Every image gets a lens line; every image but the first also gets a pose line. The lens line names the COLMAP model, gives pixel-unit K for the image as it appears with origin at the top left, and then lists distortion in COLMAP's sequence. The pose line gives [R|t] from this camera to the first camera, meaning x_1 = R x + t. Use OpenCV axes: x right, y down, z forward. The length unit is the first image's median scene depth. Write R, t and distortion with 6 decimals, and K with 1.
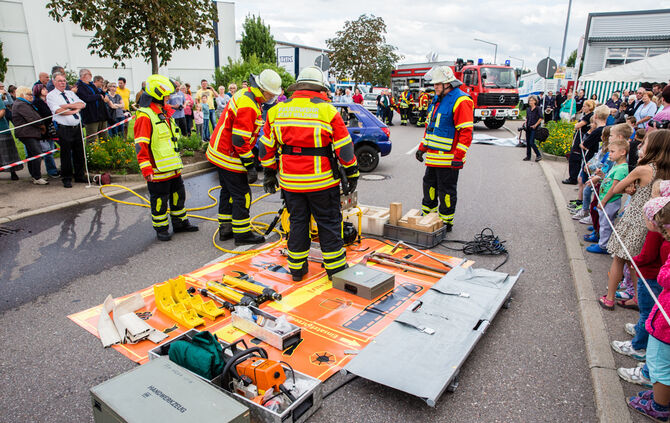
lens RADIAL K [[446.3, 0, 335.7], [0, 446.3, 226.0], [0, 0, 1]] dist [-0.109480, 0.081266]
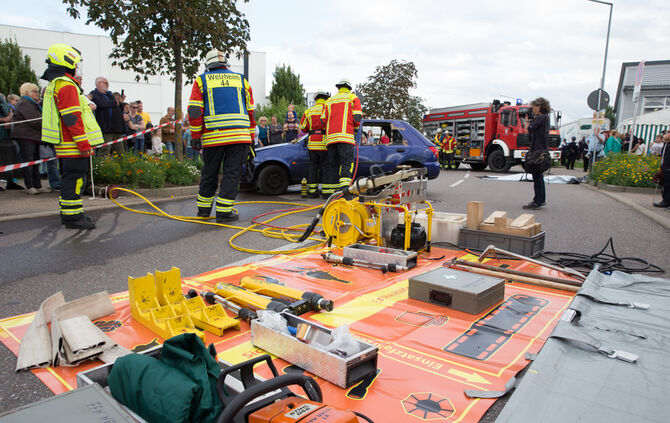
lens RADIAL K [[446.3, 0, 335.7], [0, 446.3, 226.0], [0, 0, 1]] dist [-0.109480, 0.081266]
pose [[0.998550, 0.016624, -0.051198, -0.059602], [-0.022971, 0.991766, -0.125986, 0.086755], [0.048682, 0.126980, 0.990710, 0.253391]]
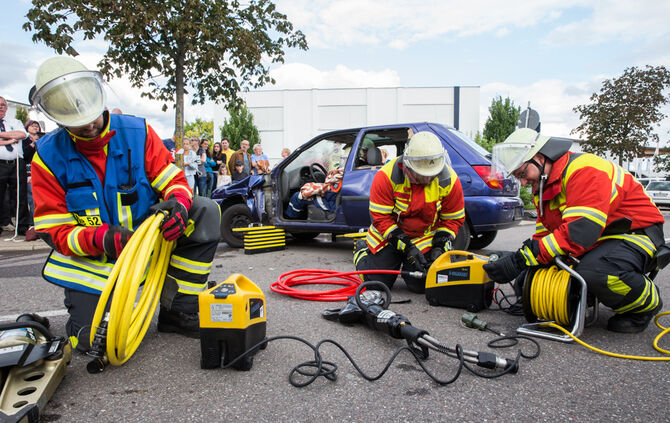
lens RADIAL K [[446.3, 0, 335.7], [0, 446.3, 226.0], [0, 0, 1]] dist [-0.109480, 0.081266]
pose [[0.805516, 0.032740, -0.591670, 0.454286], [-0.166794, 0.970630, -0.173369, -0.113024], [0.568616, 0.238339, 0.787318, 1.043933]]
